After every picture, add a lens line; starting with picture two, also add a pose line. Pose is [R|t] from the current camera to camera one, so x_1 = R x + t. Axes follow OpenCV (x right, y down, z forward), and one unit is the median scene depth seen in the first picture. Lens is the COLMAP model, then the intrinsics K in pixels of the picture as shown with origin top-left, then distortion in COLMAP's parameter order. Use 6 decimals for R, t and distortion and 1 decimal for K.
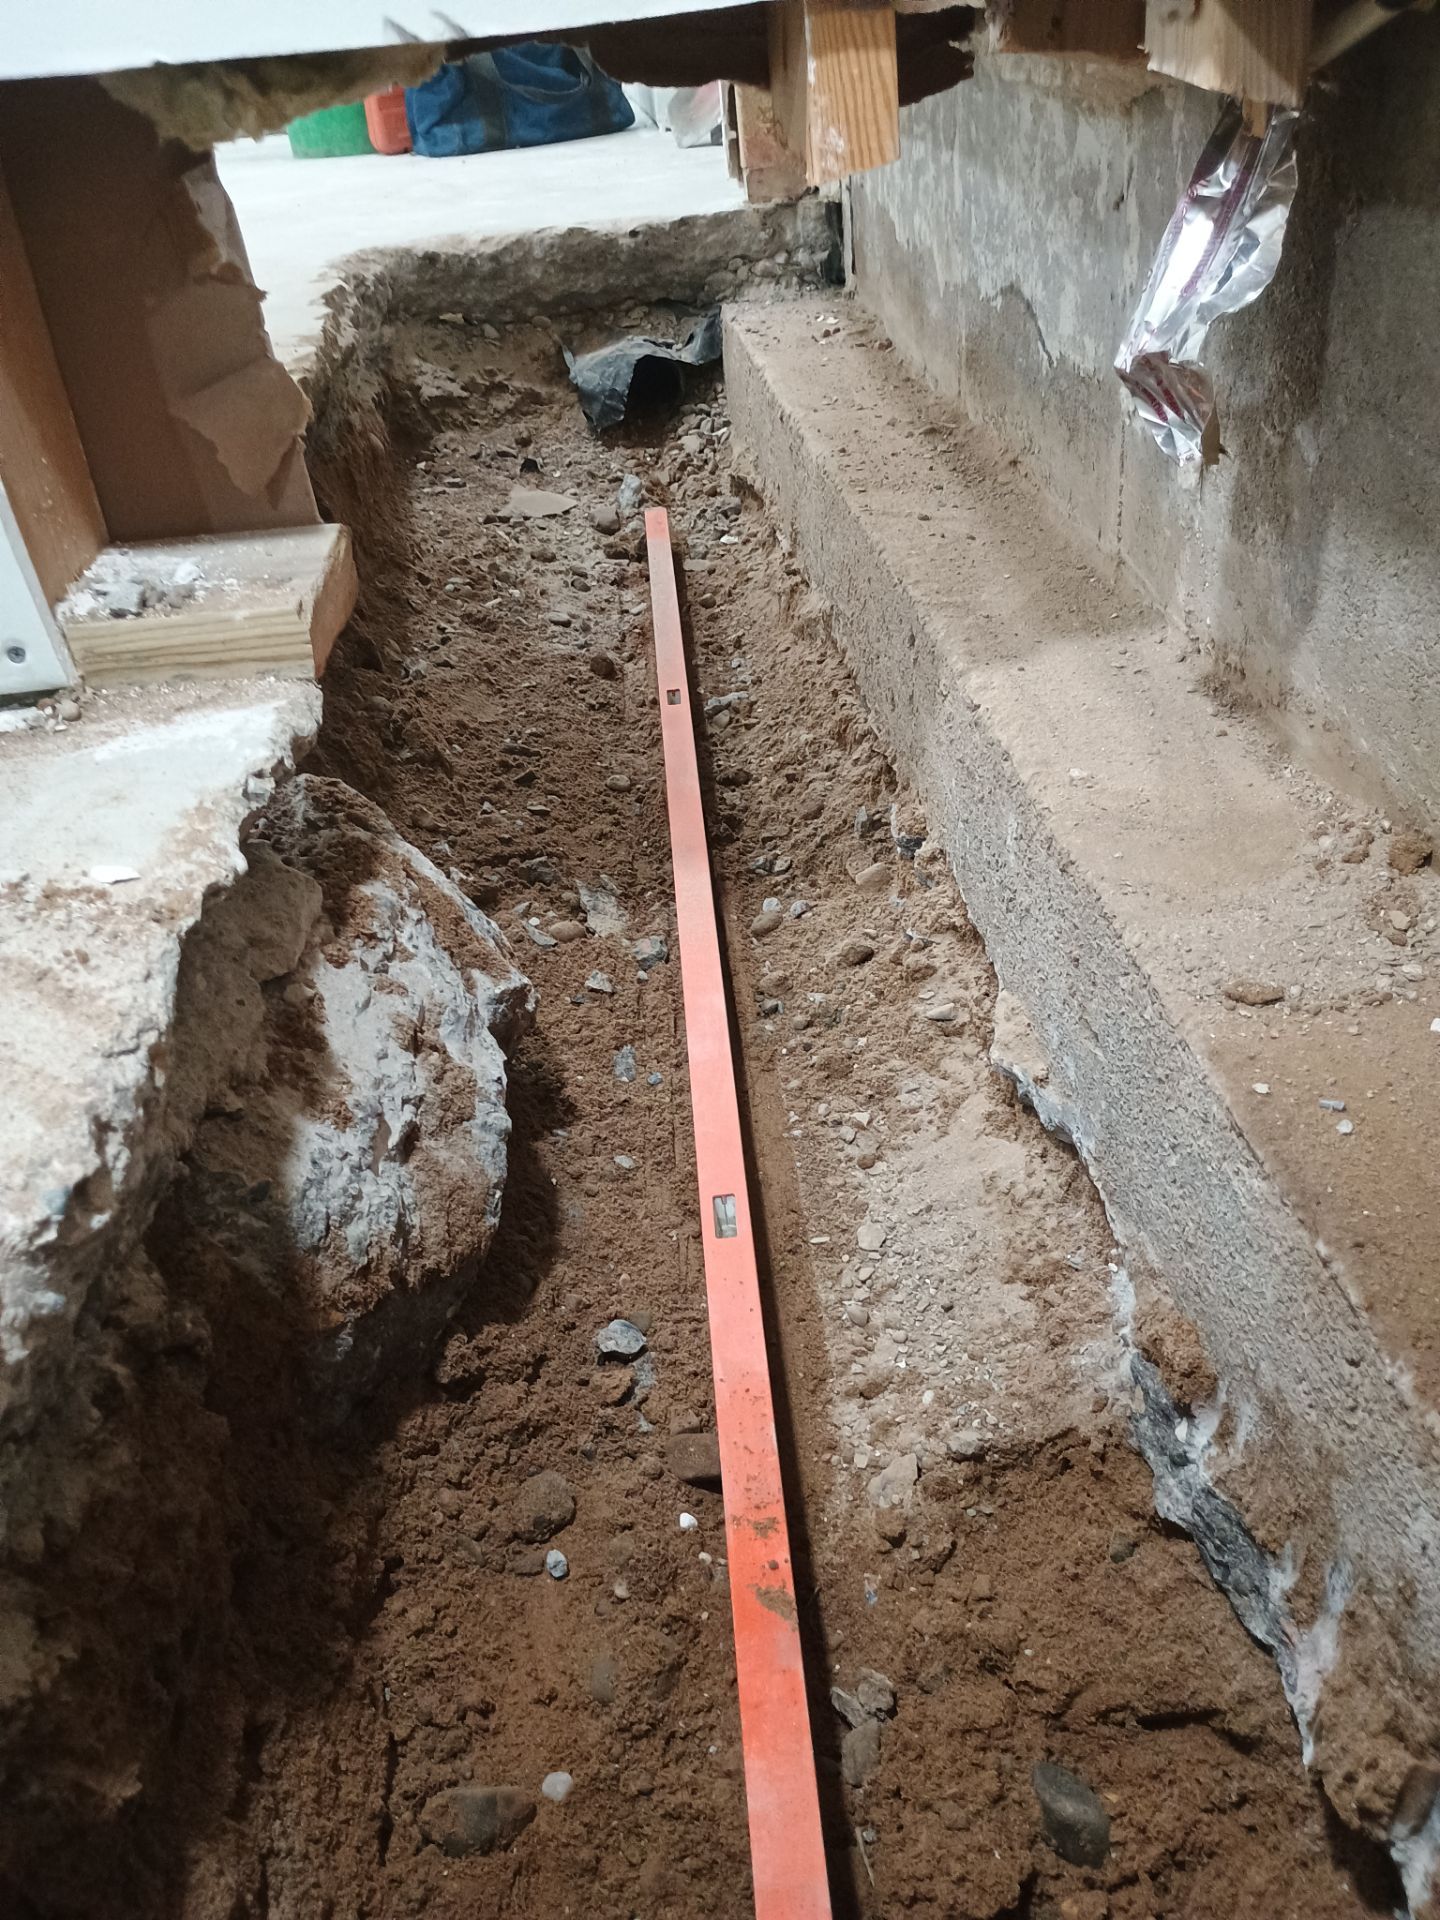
lens RADIAL K [[1590.1, 0, 745.4], [0, 1590.1, 965.1], [0, 0, 1]] dist [0.056879, -0.078706]
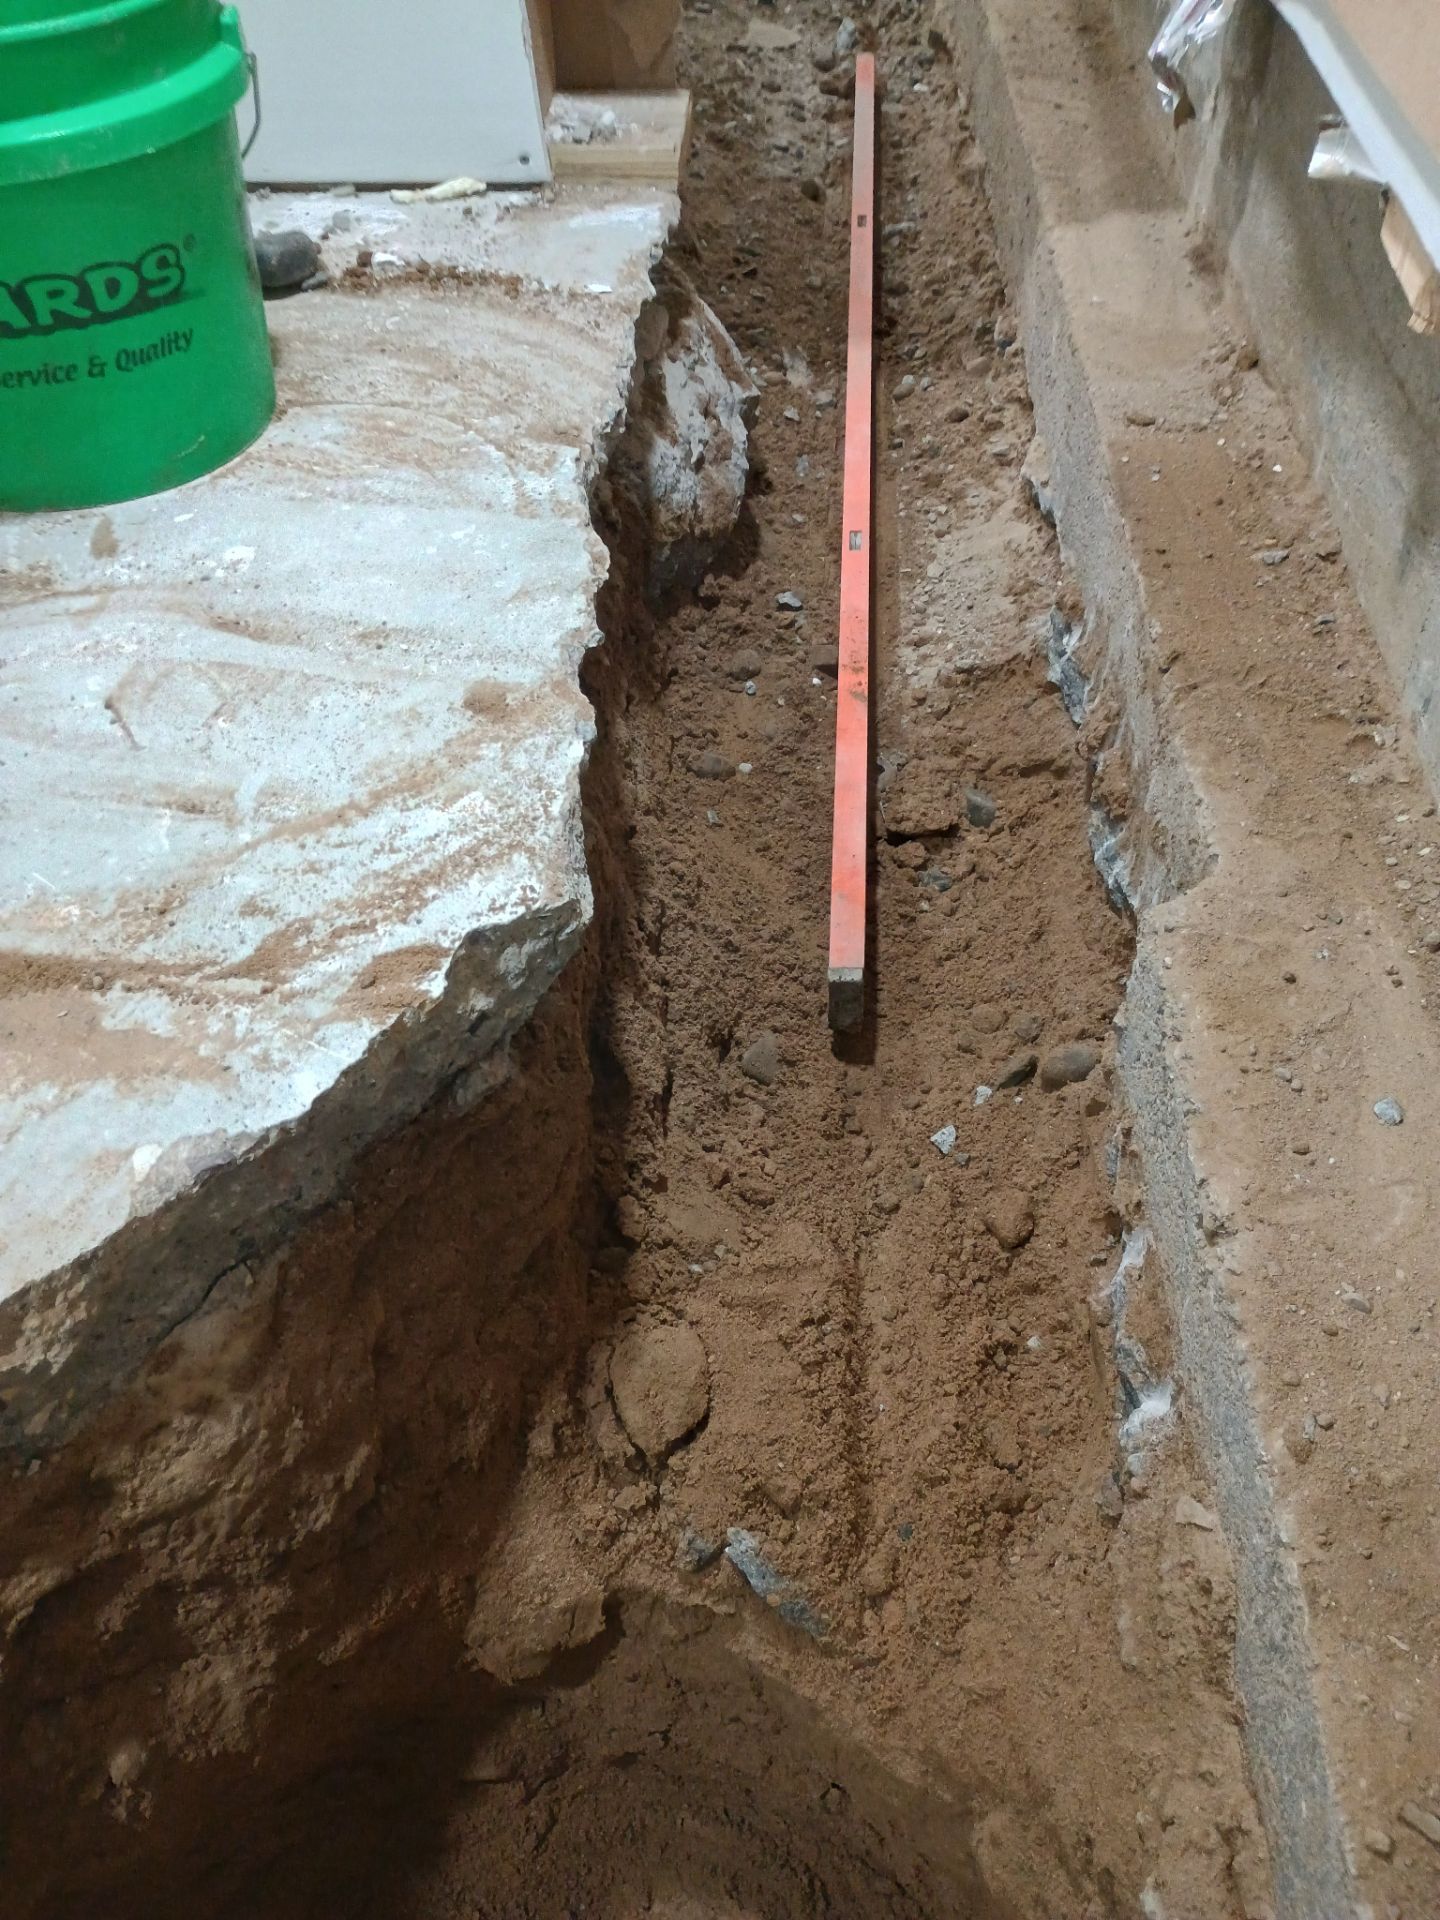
lens RADIAL K [[1726.5, 0, 695.2], [0, 1726.5, 995.2], [0, 0, 1]] dist [0.066401, -0.075194]
pose [[0.987829, 0.143019, -0.061150, 0.001593], [-0.122709, 0.958143, 0.258657, 0.159680], [0.095584, -0.248006, 0.964032, -1.007438]]
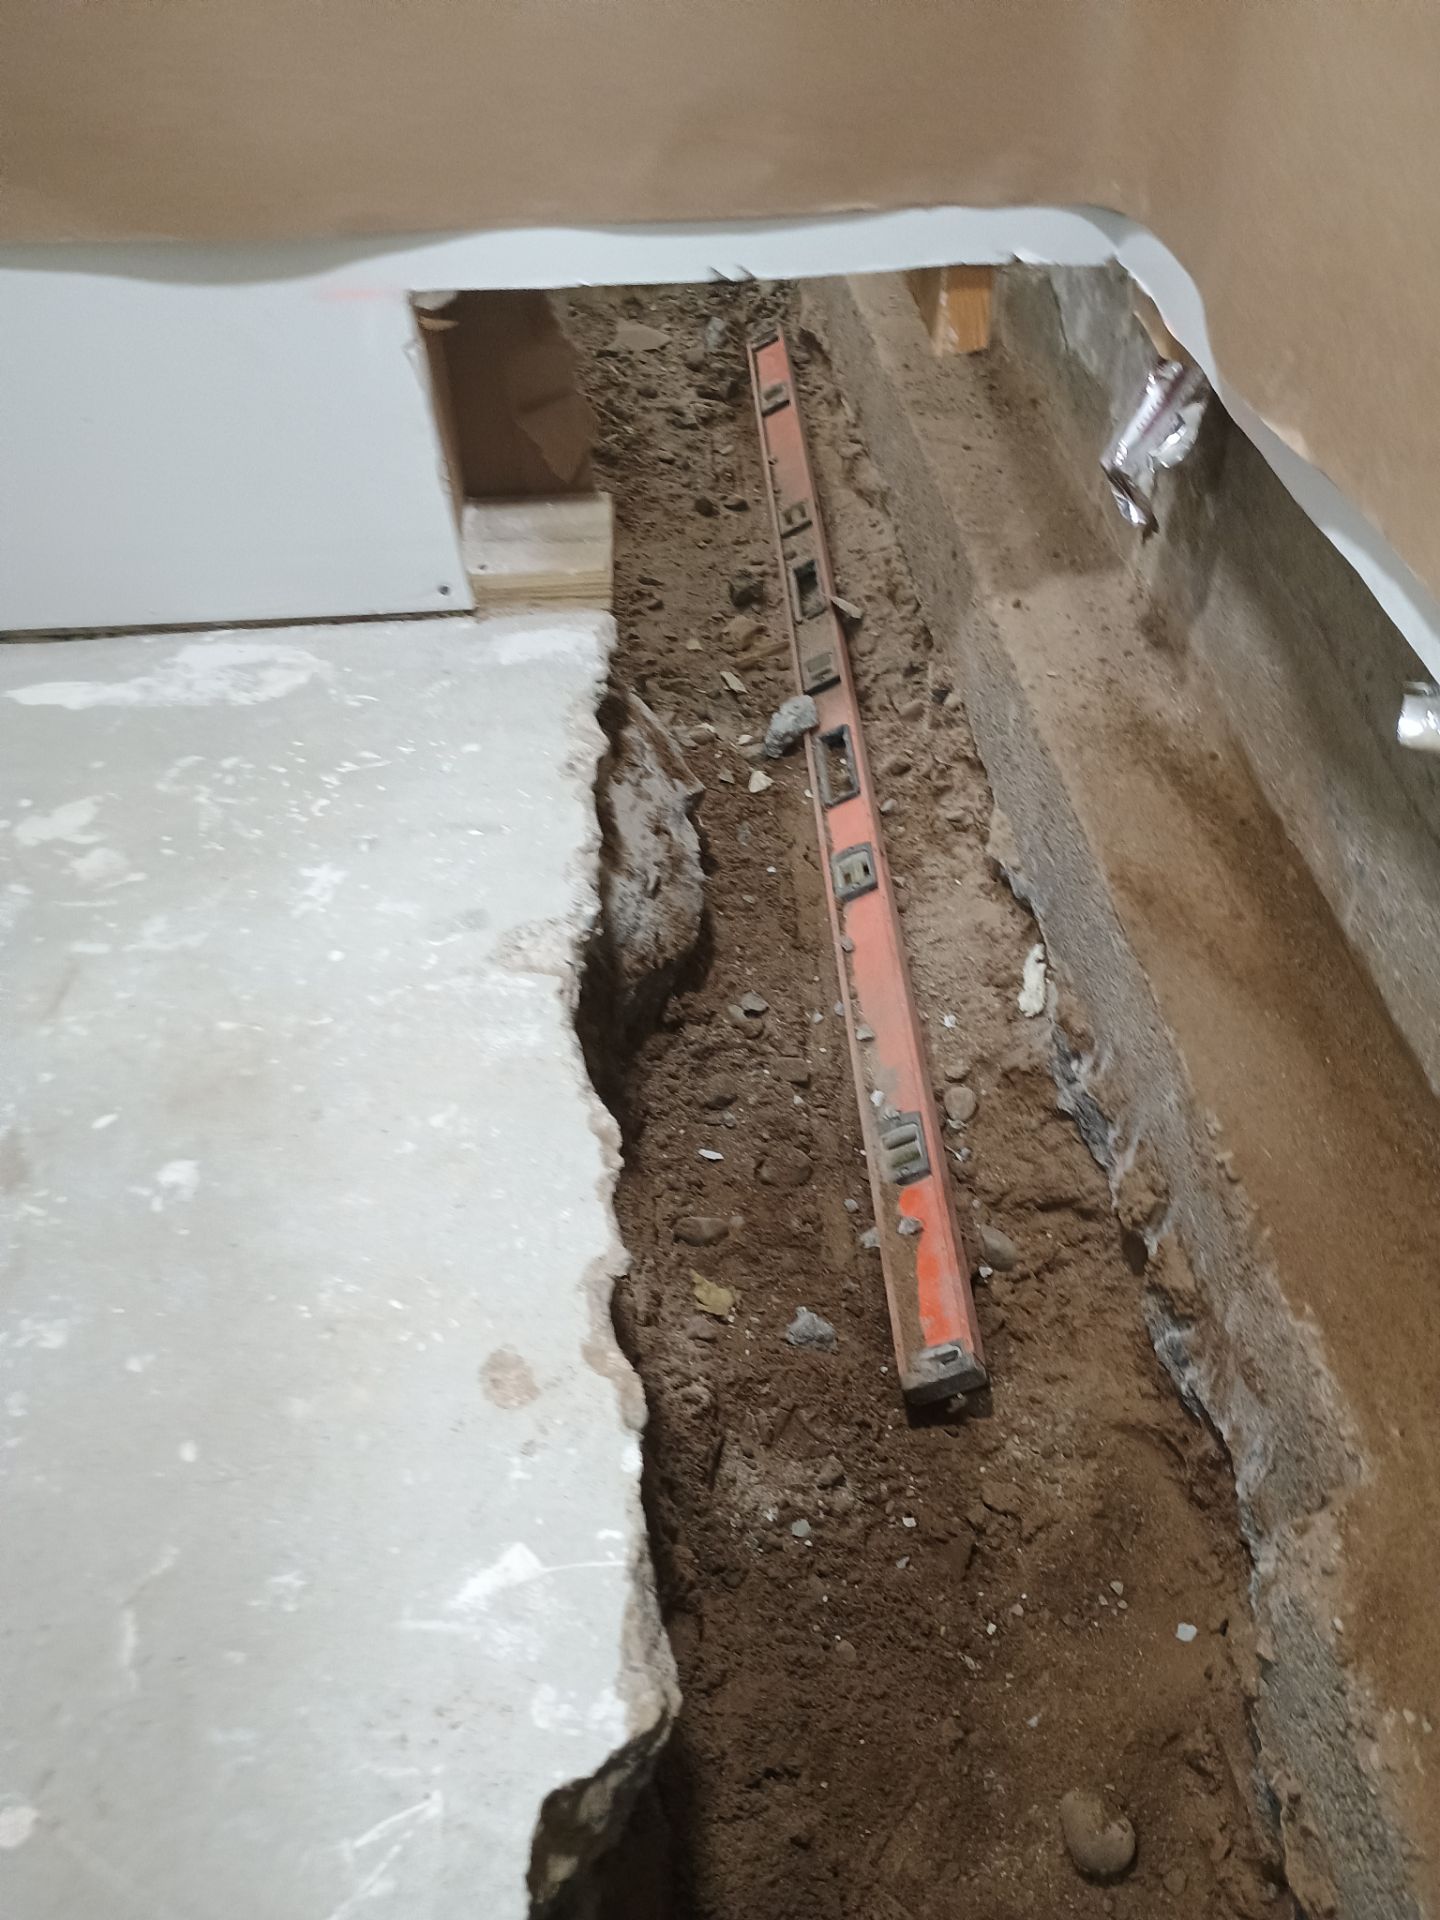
lens RADIAL K [[1697.2, 0, 704.9], [0, 1697.2, 950.9], [0, 0, 1]] dist [0.032302, -0.015453]
pose [[0.998003, 0.059349, 0.021608, -0.167829], [-0.062248, 0.982177, 0.177352, -0.134586], [-0.010697, -0.178343, 0.983910, -0.739311]]
